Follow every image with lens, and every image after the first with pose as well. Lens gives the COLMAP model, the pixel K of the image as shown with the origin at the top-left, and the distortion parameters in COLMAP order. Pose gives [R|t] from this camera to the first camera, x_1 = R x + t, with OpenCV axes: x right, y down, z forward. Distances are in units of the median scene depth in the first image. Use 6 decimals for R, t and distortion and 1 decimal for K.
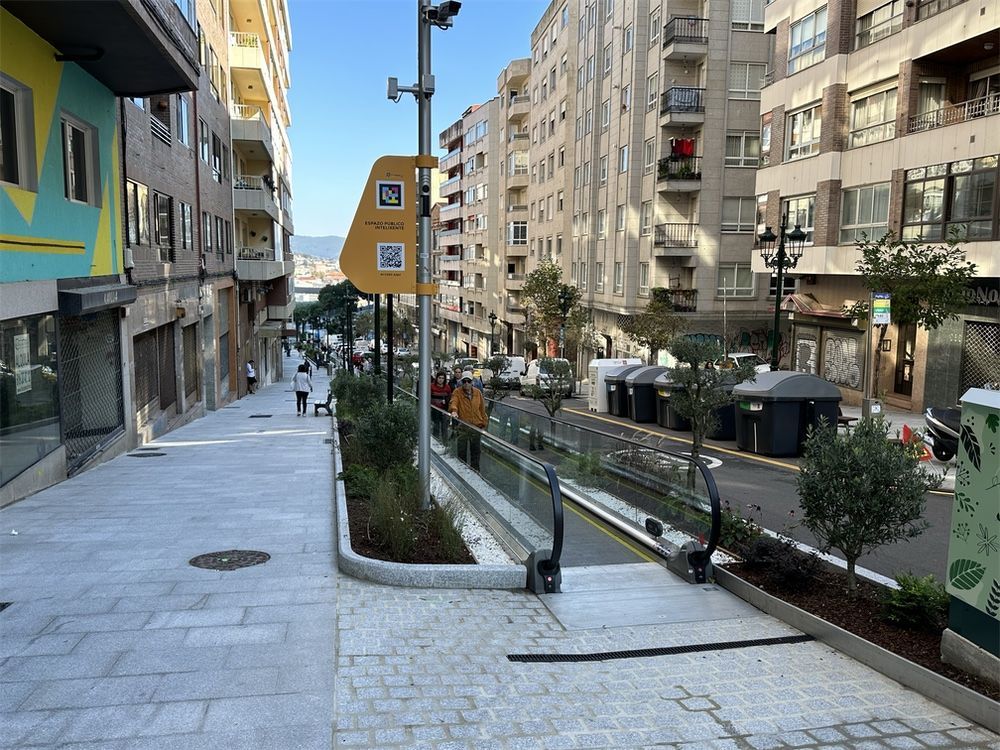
lens RADIAL K [[754.7, 0, 500.0], [0, 754.7, 375.0], [0, 0, 1]] dist [0.002062, 0.000263]
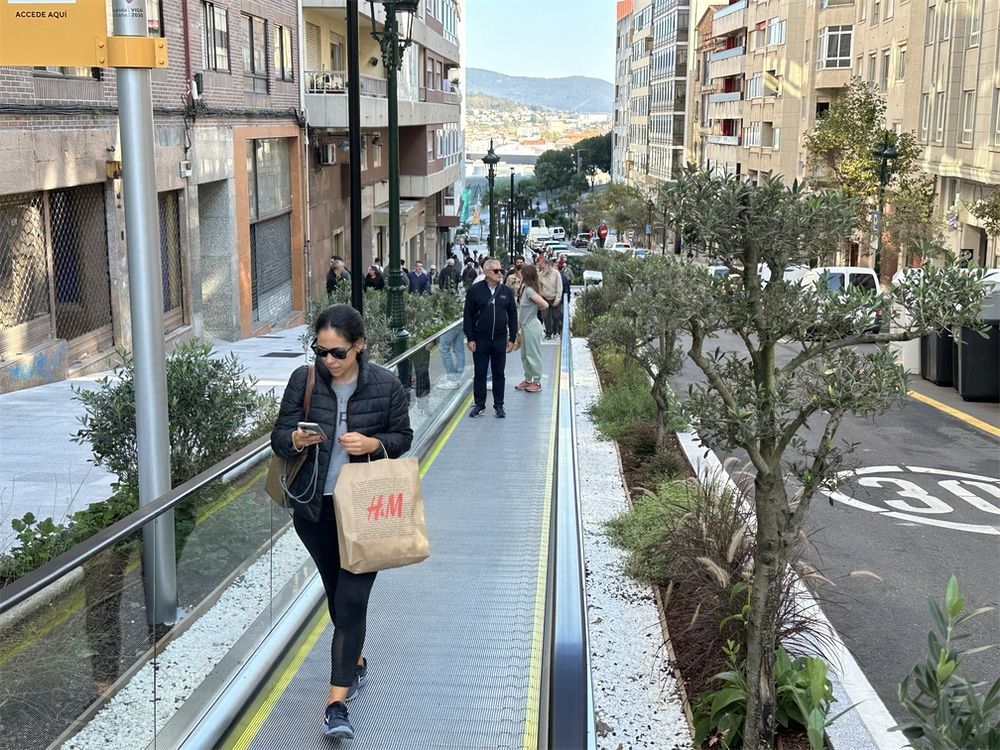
lens RADIAL K [[1158.5, 0, 500.0], [0, 1158.5, 375.0], [0, 0, 1]] dist [0.216033, -0.622284]
pose [[0.962326, 0.044931, -0.268162, 0.071702], [-0.025878, 0.996910, 0.074167, -0.000999], [0.270666, -0.064433, 0.960515, 0.139432]]
